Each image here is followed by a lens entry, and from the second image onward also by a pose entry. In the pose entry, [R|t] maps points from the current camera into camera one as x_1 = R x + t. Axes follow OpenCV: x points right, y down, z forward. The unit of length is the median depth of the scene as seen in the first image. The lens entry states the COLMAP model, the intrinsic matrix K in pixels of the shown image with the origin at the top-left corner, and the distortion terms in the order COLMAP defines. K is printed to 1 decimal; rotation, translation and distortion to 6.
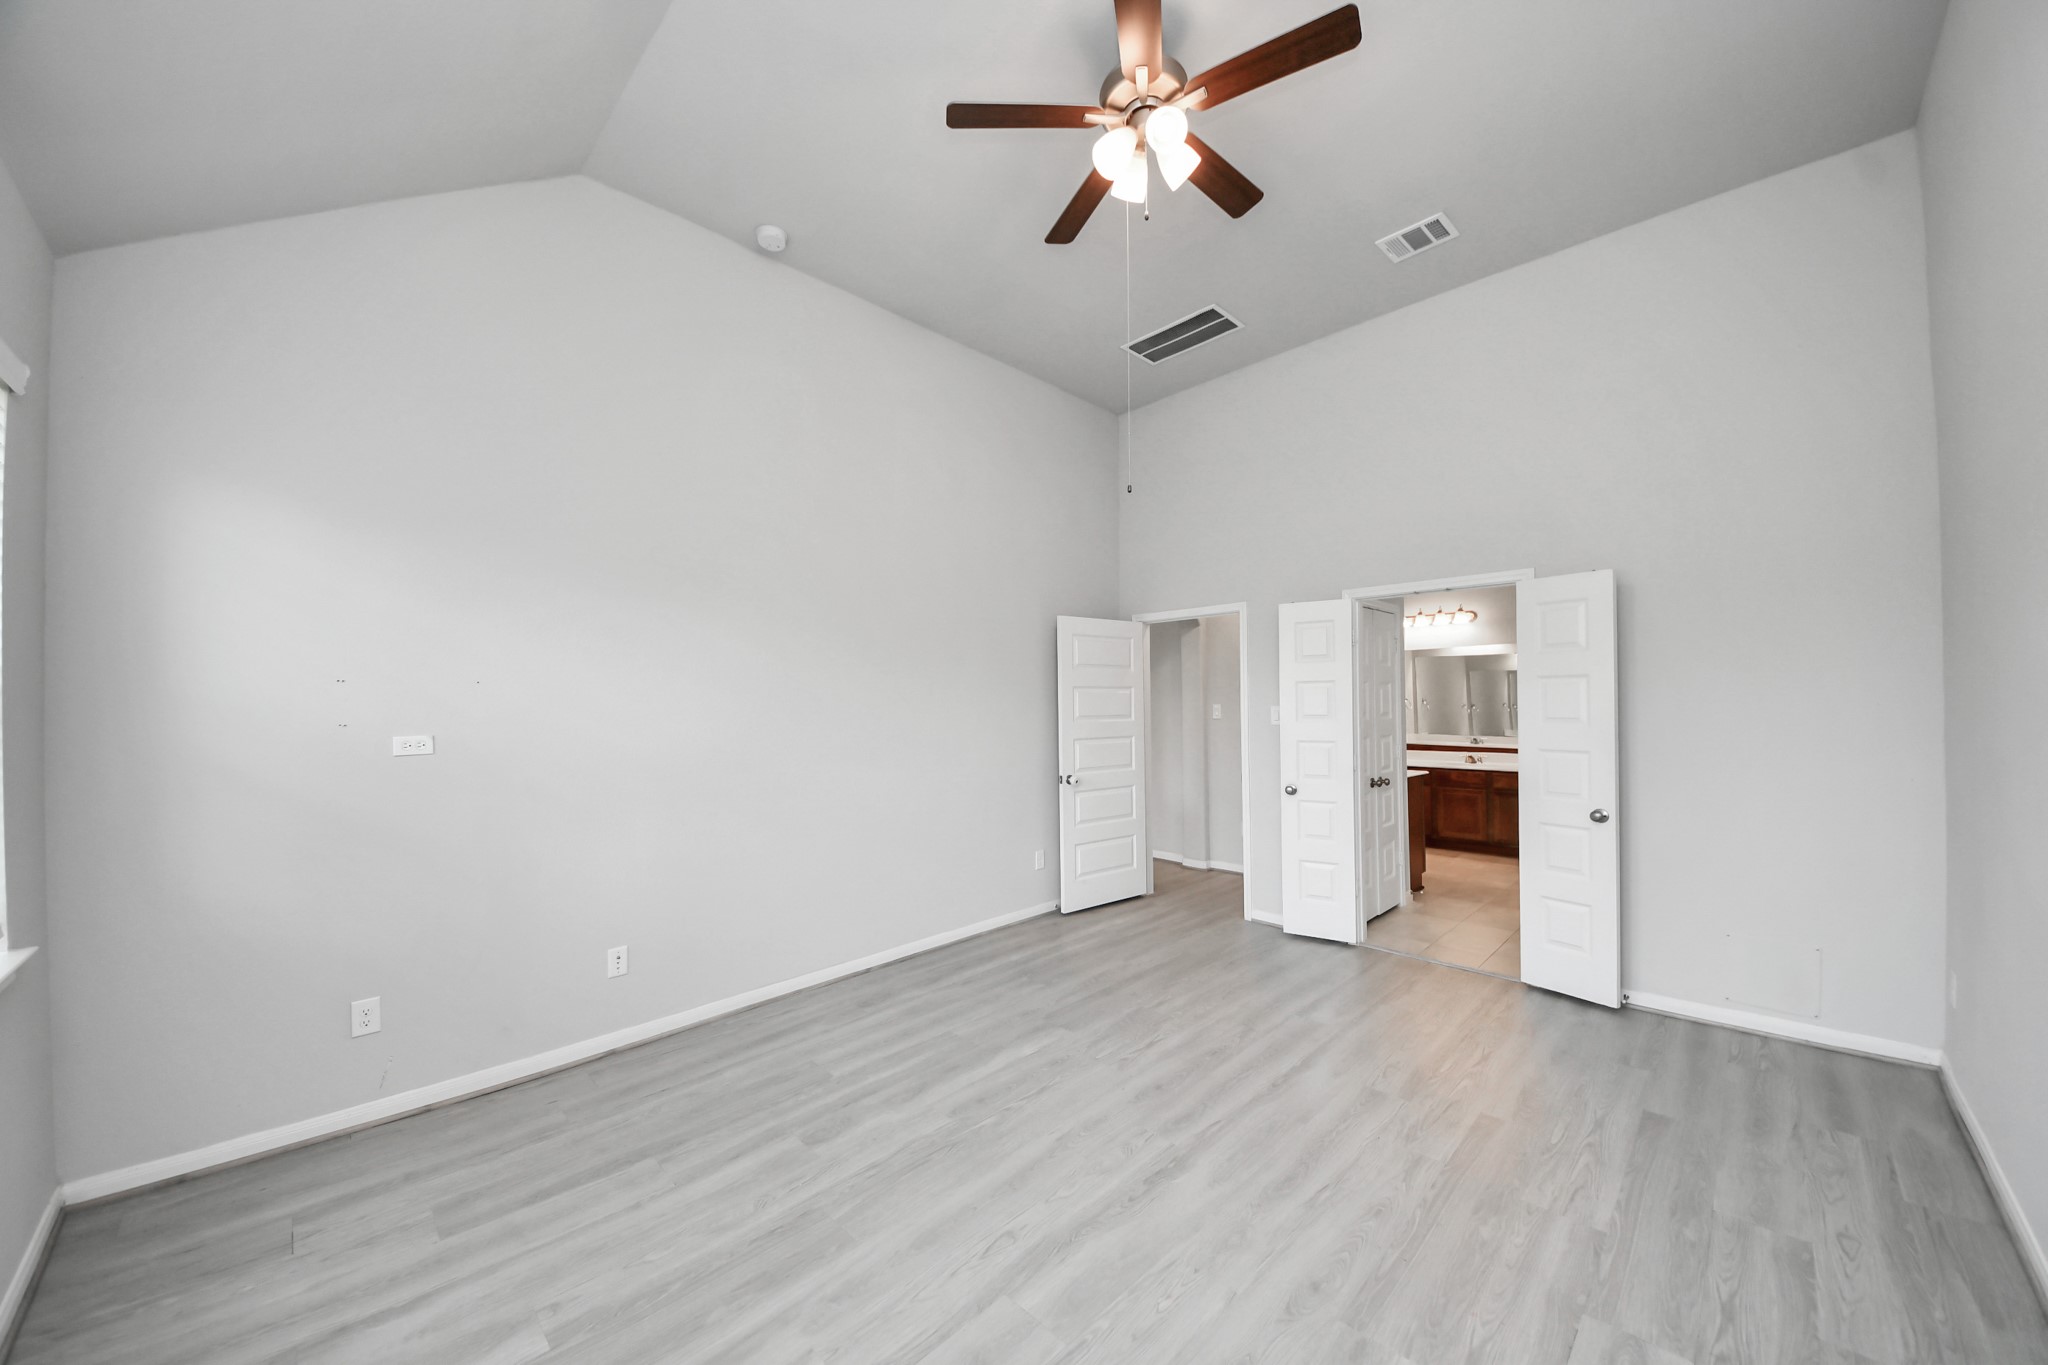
lens RADIAL K [[740.3, 0, 1017.1], [0, 740.3, 680.1], [0, 0, 1]] dist [0.041578, -0.026477]
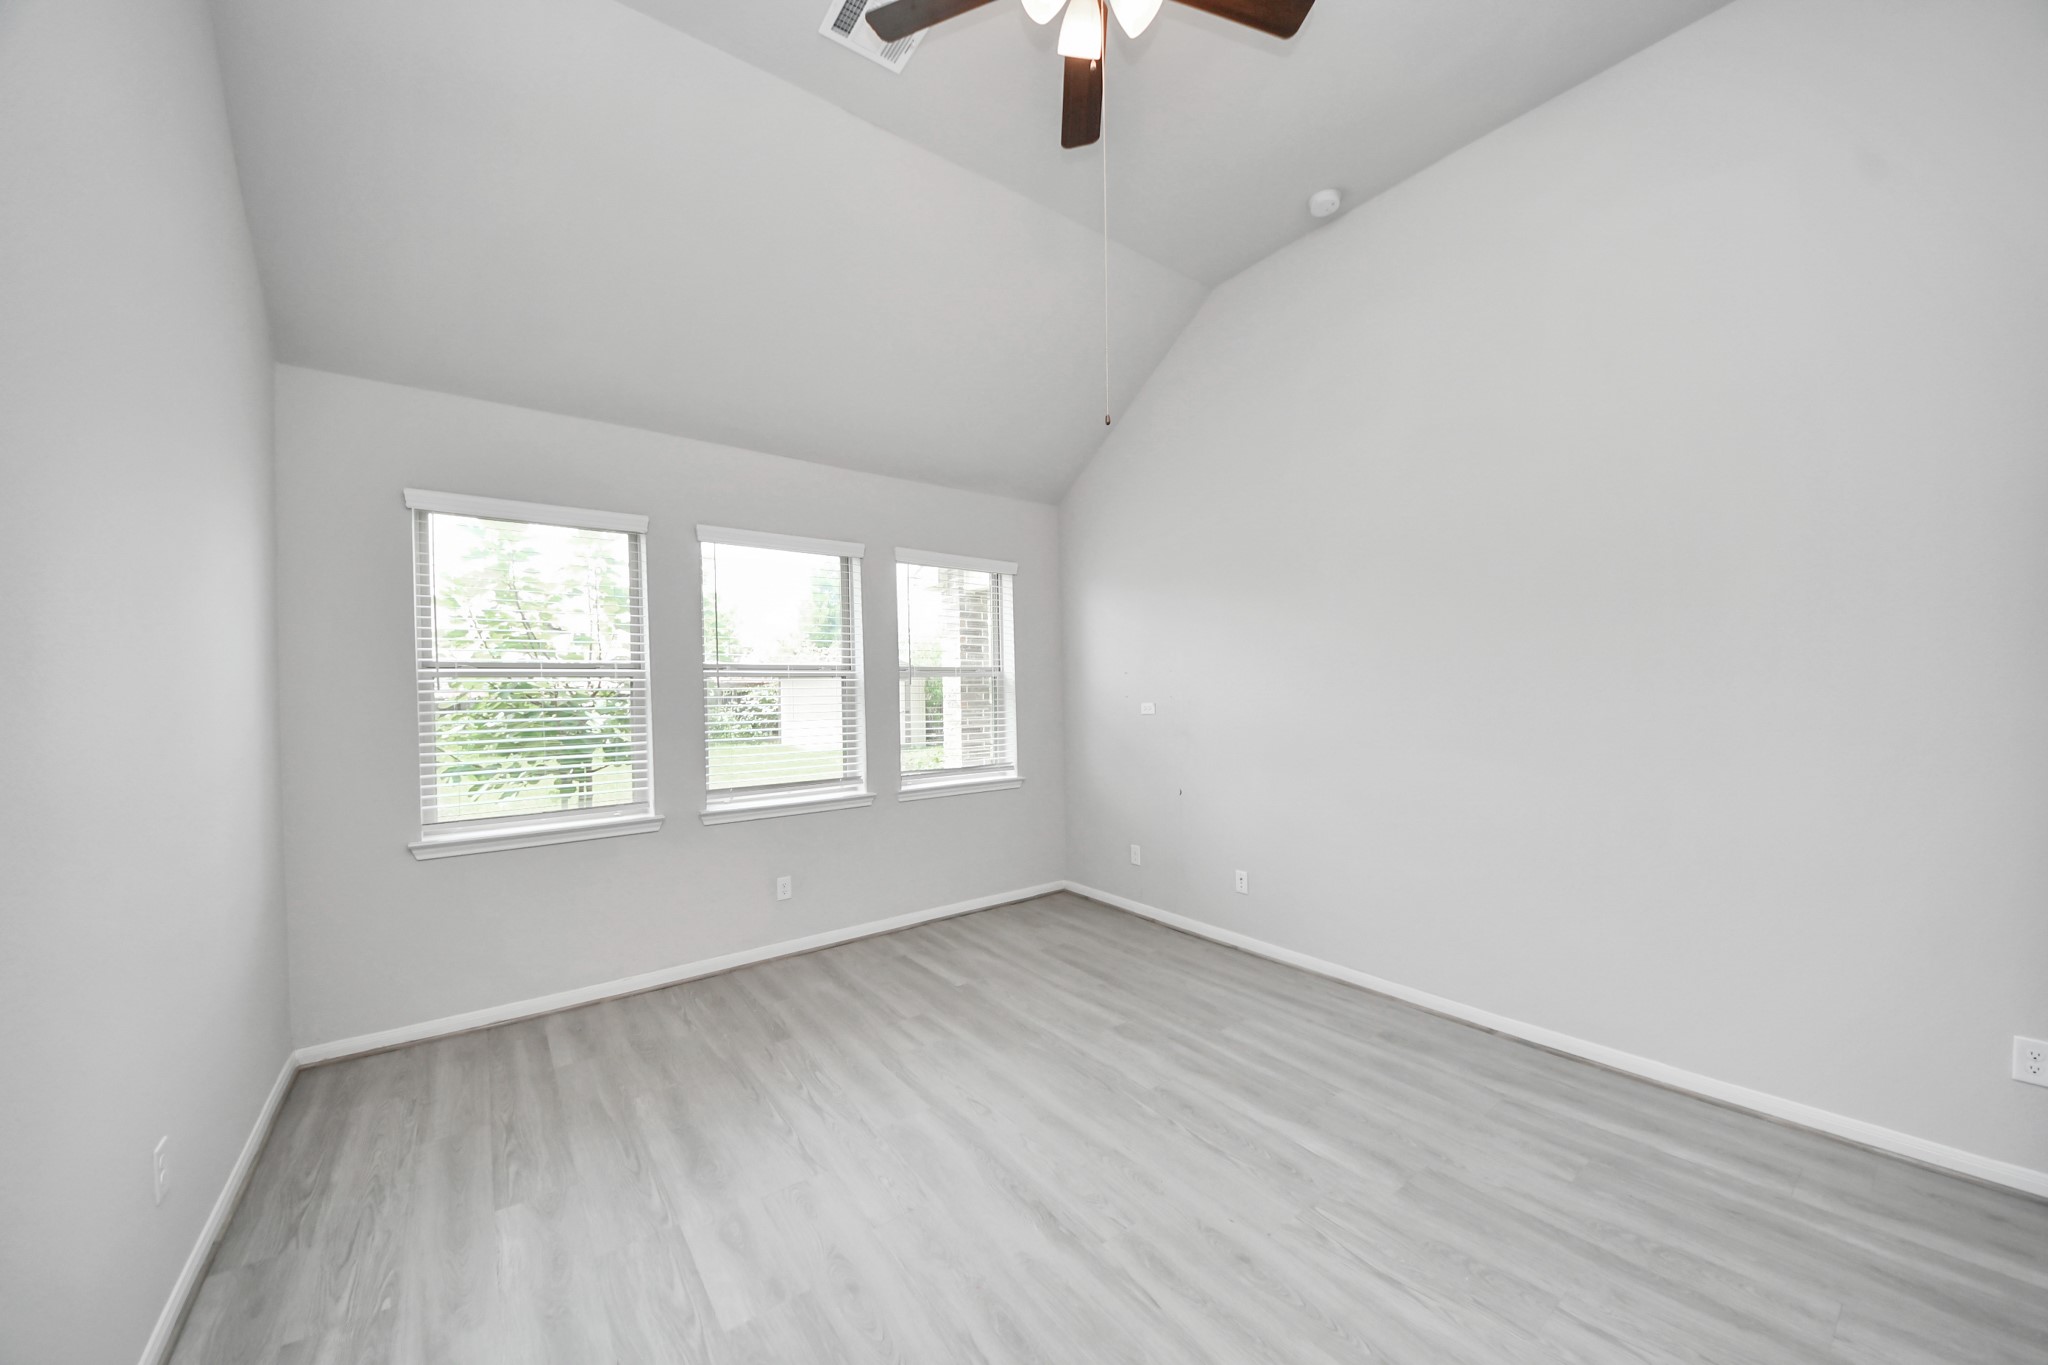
lens RADIAL K [[722.7, 0, 1022.3], [0, 722.7, 696.6], [0, 0, 1]] dist [0.023492, -0.016504]
pose [[-0.136250, 0.020126, -0.990470, 0.834624], [0.043947, 0.998932, 0.014252, 0.020154], [0.989699, -0.041587, -0.136989, 0.891697]]
